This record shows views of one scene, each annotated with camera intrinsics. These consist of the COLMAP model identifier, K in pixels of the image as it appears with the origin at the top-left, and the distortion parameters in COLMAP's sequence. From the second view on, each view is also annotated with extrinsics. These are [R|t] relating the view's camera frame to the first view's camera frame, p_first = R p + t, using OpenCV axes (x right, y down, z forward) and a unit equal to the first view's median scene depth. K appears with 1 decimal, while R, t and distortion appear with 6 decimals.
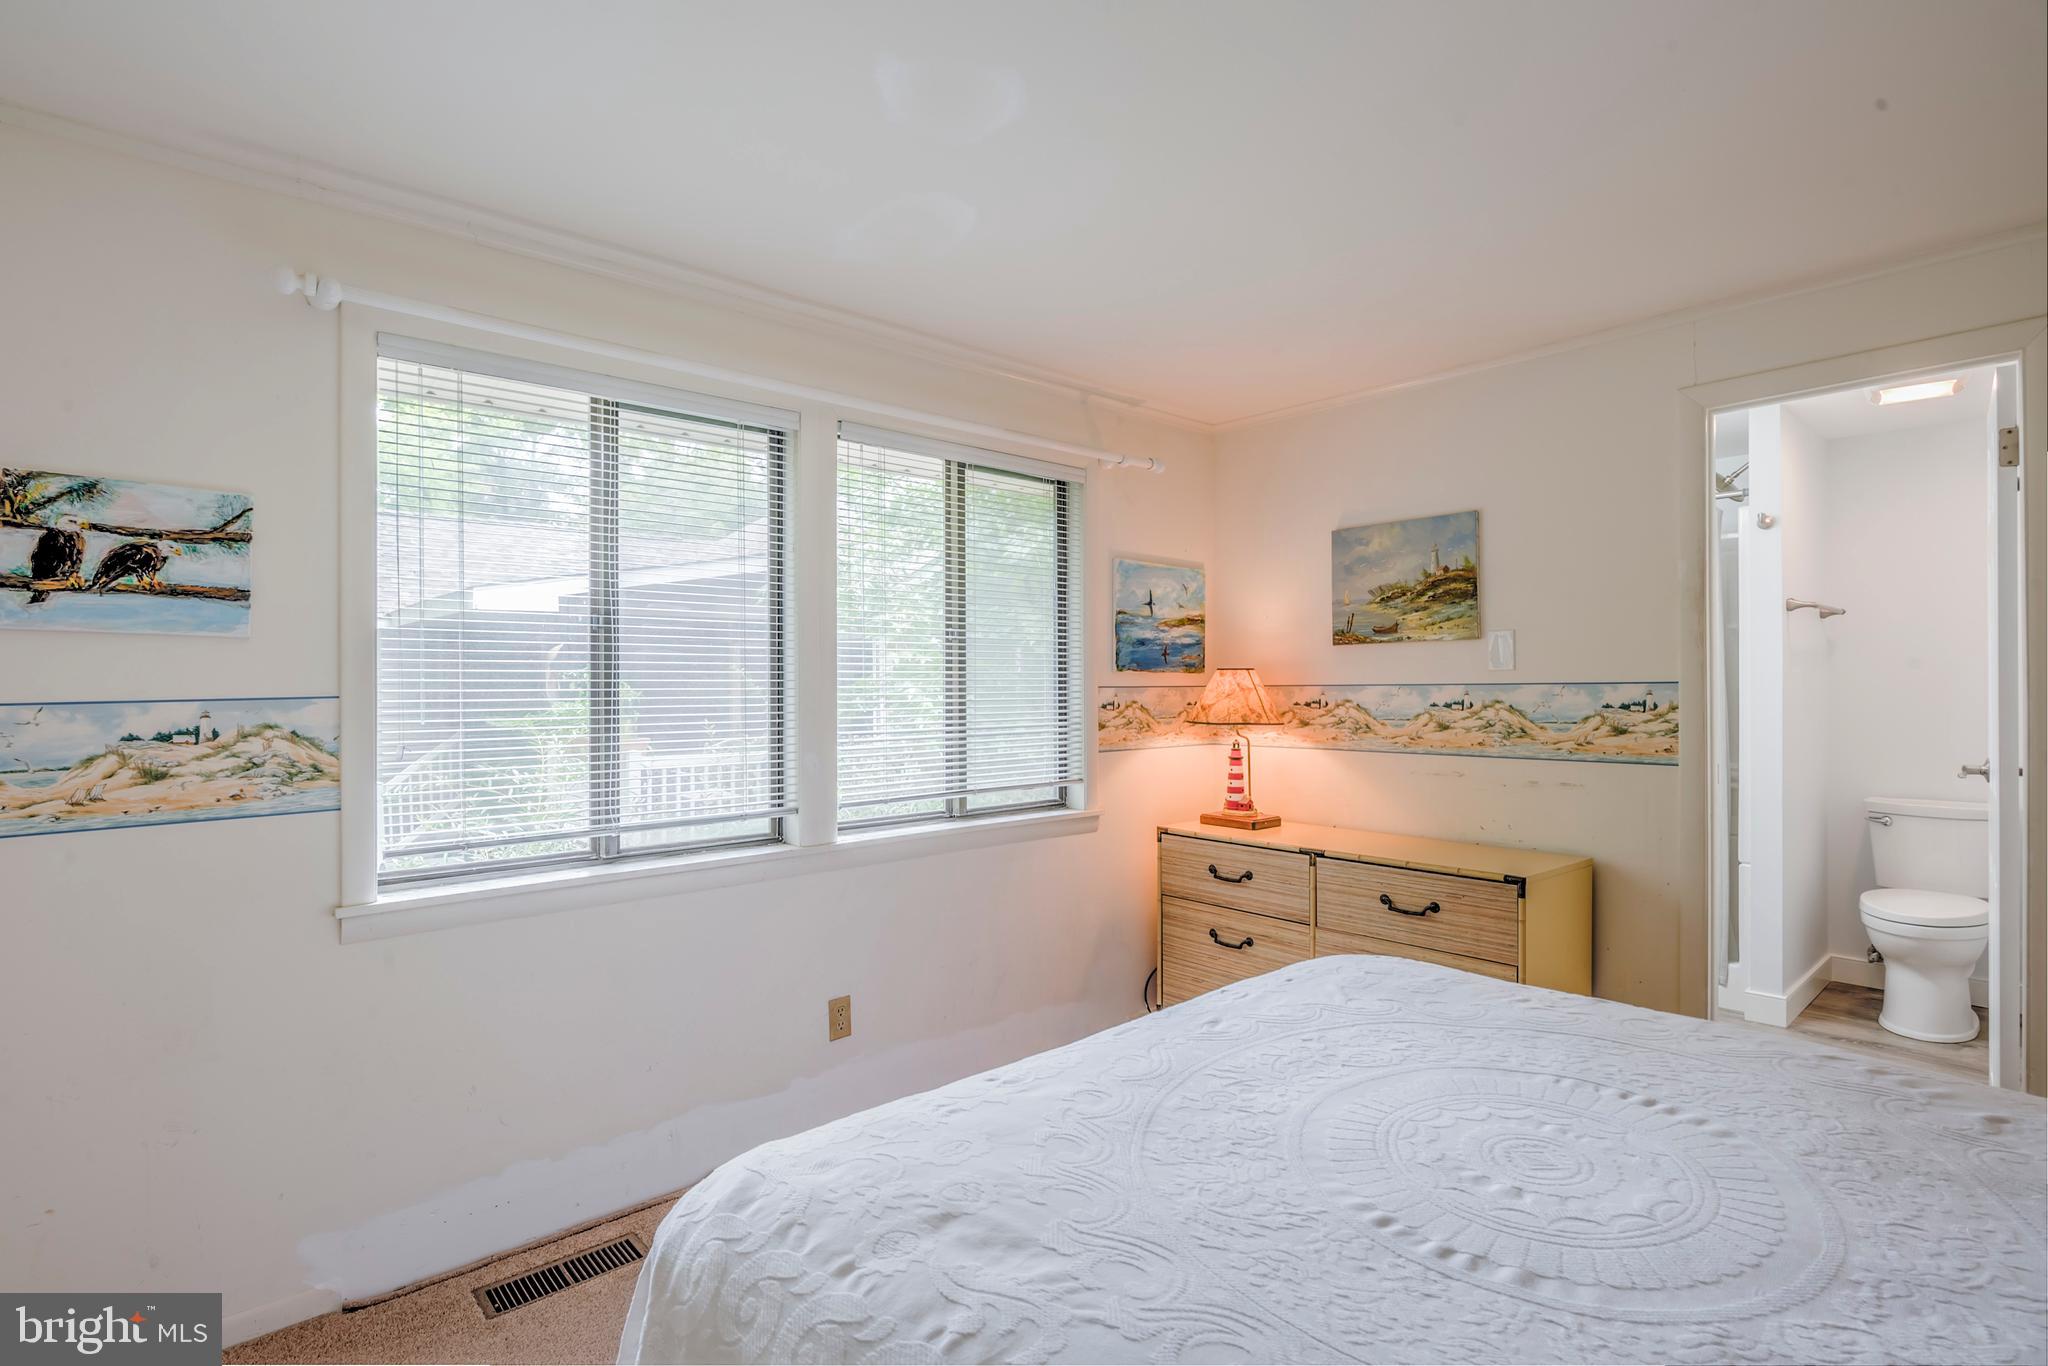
lens RADIAL K [[1026.9, 0, 1014.7], [0, 1026.9, 689.2], [0, 0, 1]] dist [-0.005099, -0.003112]
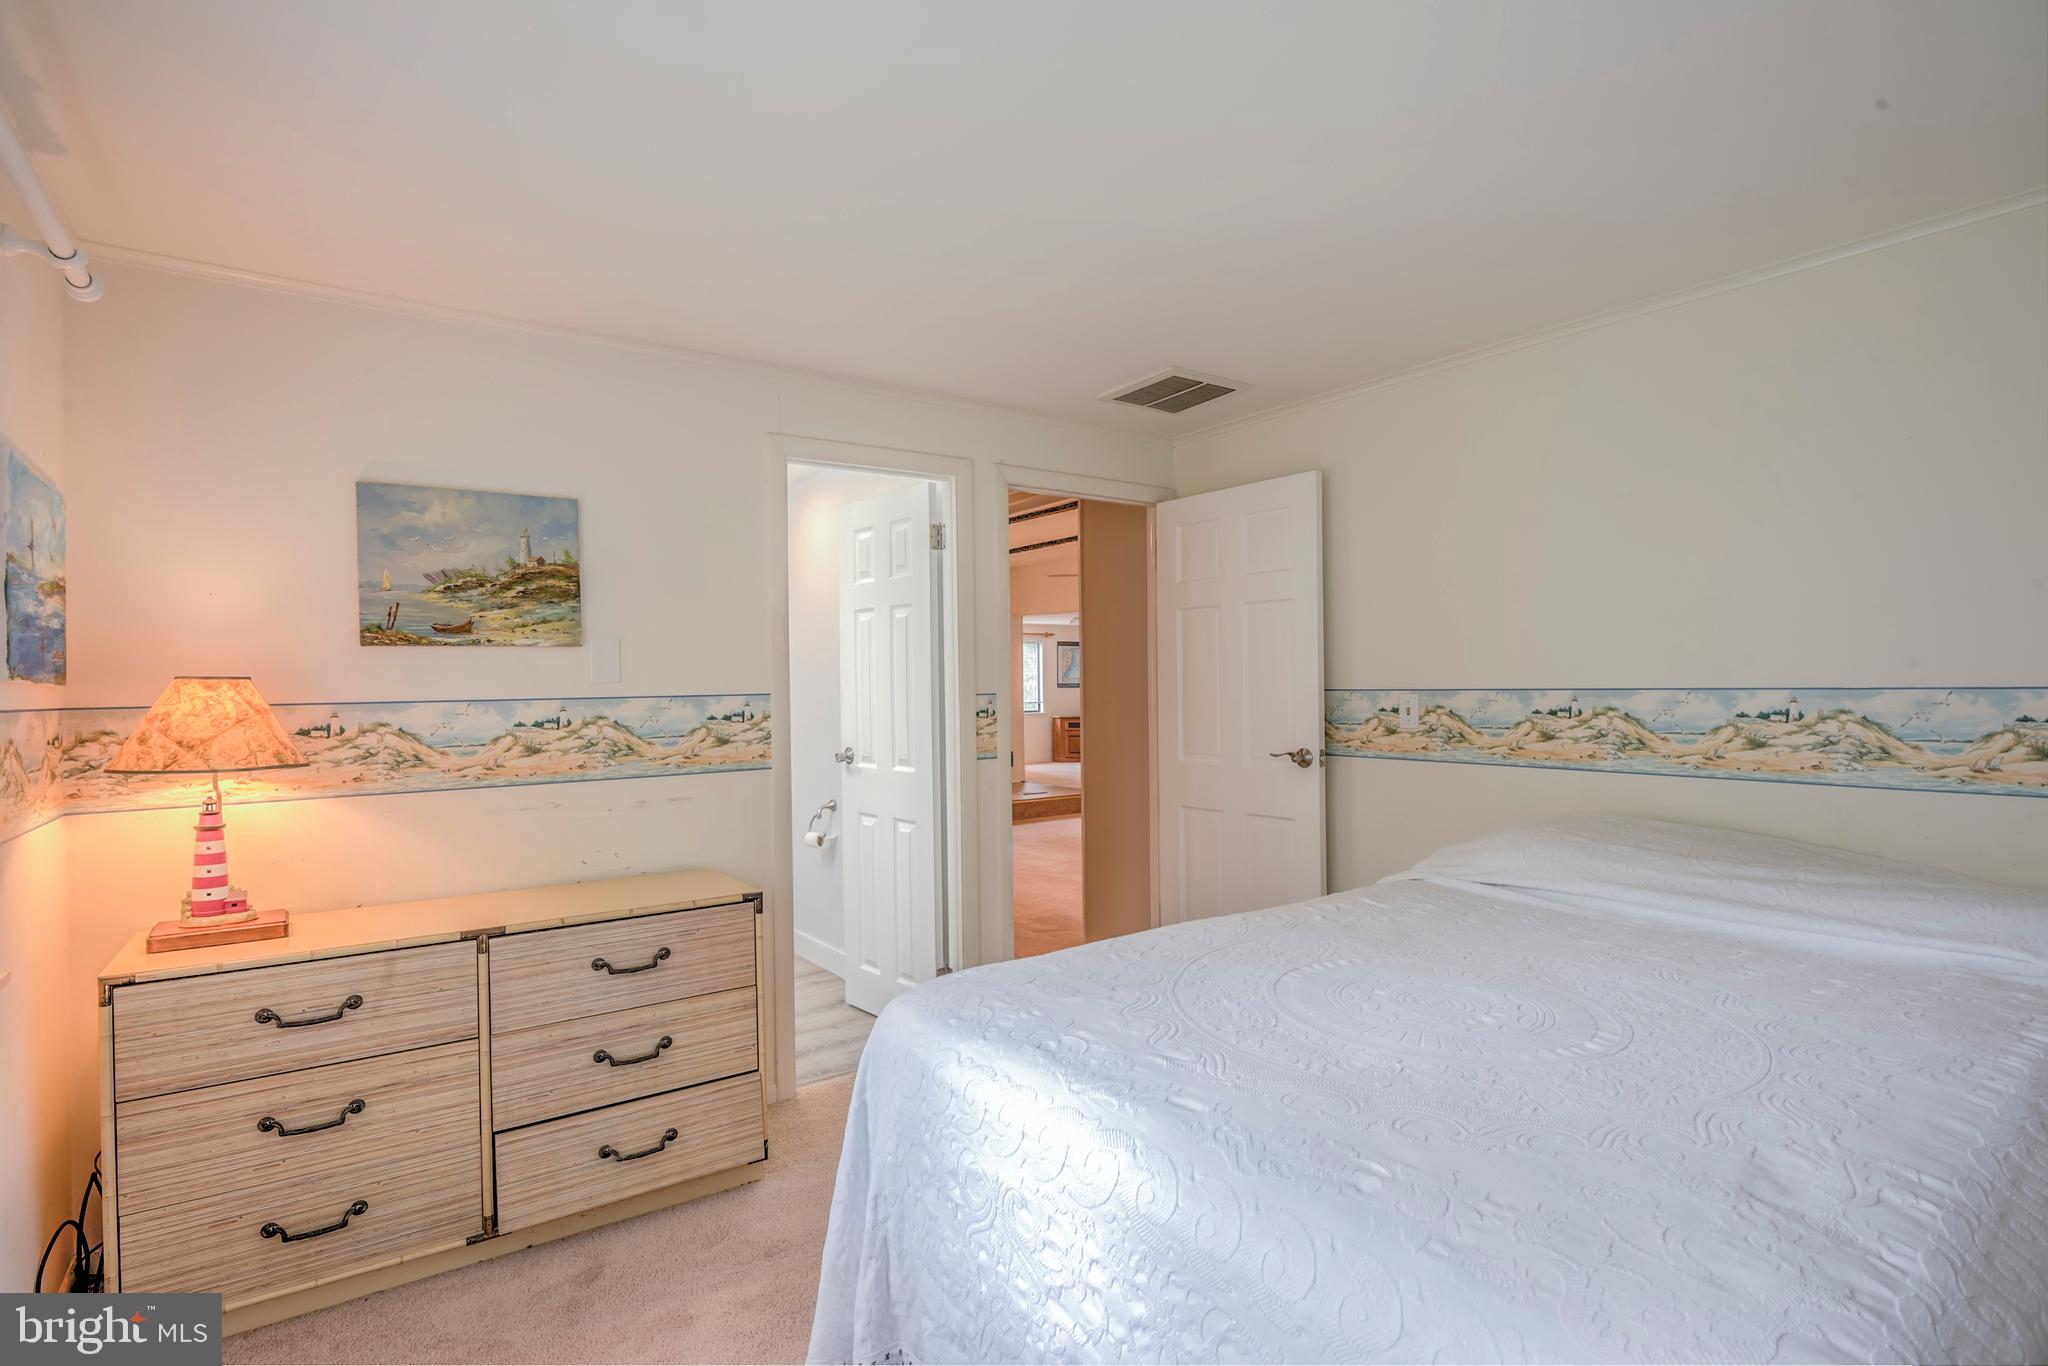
lens RADIAL K [[1026.9, 0, 1021.8], [0, 1026.9, 685.1], [0, 0, 1]] dist [-0.005099, -0.003112]
pose [[0.085793, 0.010365, 0.996259, -0.356147], [0.023161, 0.999655, -0.012395, 0.003068], [-0.996044, 0.024138, 0.085523, 0.512205]]
